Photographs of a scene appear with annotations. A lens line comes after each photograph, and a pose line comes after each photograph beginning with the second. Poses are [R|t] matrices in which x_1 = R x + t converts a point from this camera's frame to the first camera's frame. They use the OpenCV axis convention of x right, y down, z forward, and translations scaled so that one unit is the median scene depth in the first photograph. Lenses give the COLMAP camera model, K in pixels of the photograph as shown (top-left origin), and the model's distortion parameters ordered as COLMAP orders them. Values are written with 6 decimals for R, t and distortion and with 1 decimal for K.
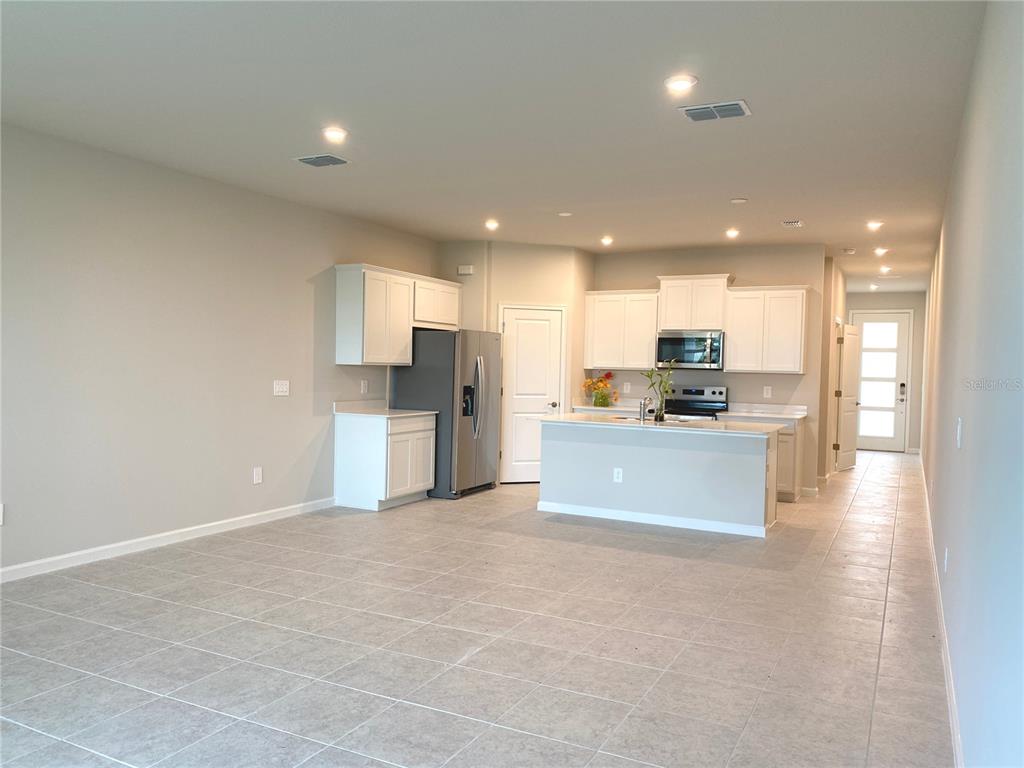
lens RADIAL K [[789.6, 0, 510.0], [0, 789.6, 392.8], [0, 0, 1]] dist [0.004607, -0.003908]
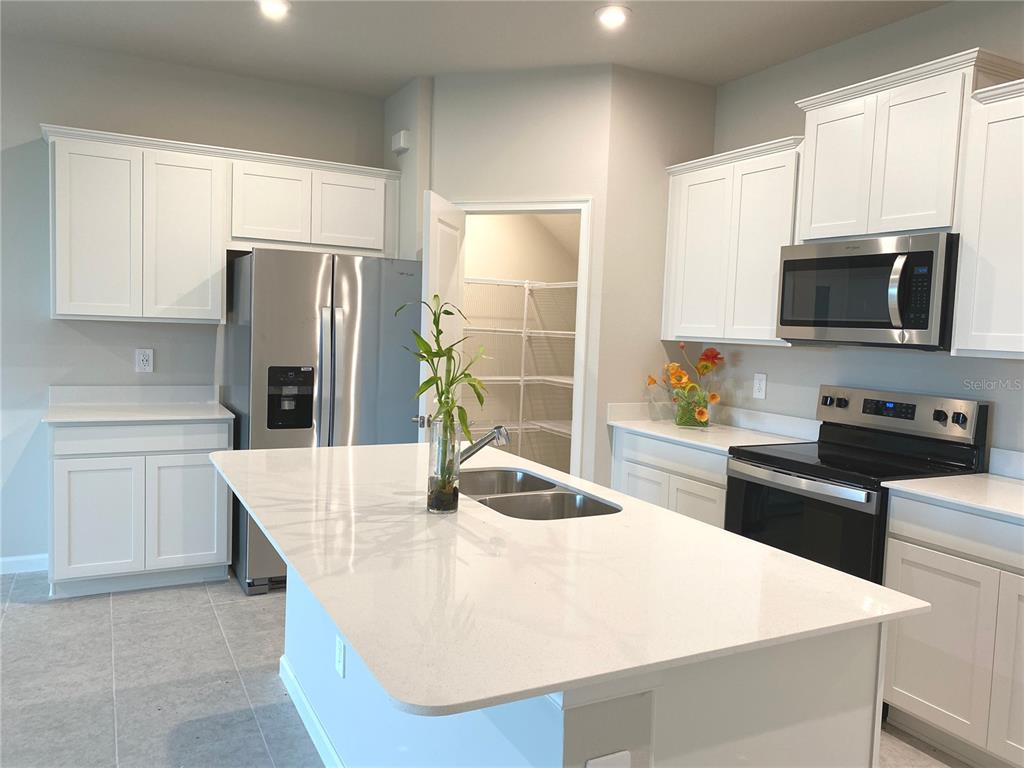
lens RADIAL K [[804.0, 0, 512.0], [0, 804.0, 384.0], [0, 0, 1]] dist [0.005785, 0.003481]
pose [[0.811381, 0.050968, -0.582292, 0.311743], [-0.039705, 0.998696, 0.032089, -0.017683], [0.583168, -0.002917, 0.812346, 0.608474]]
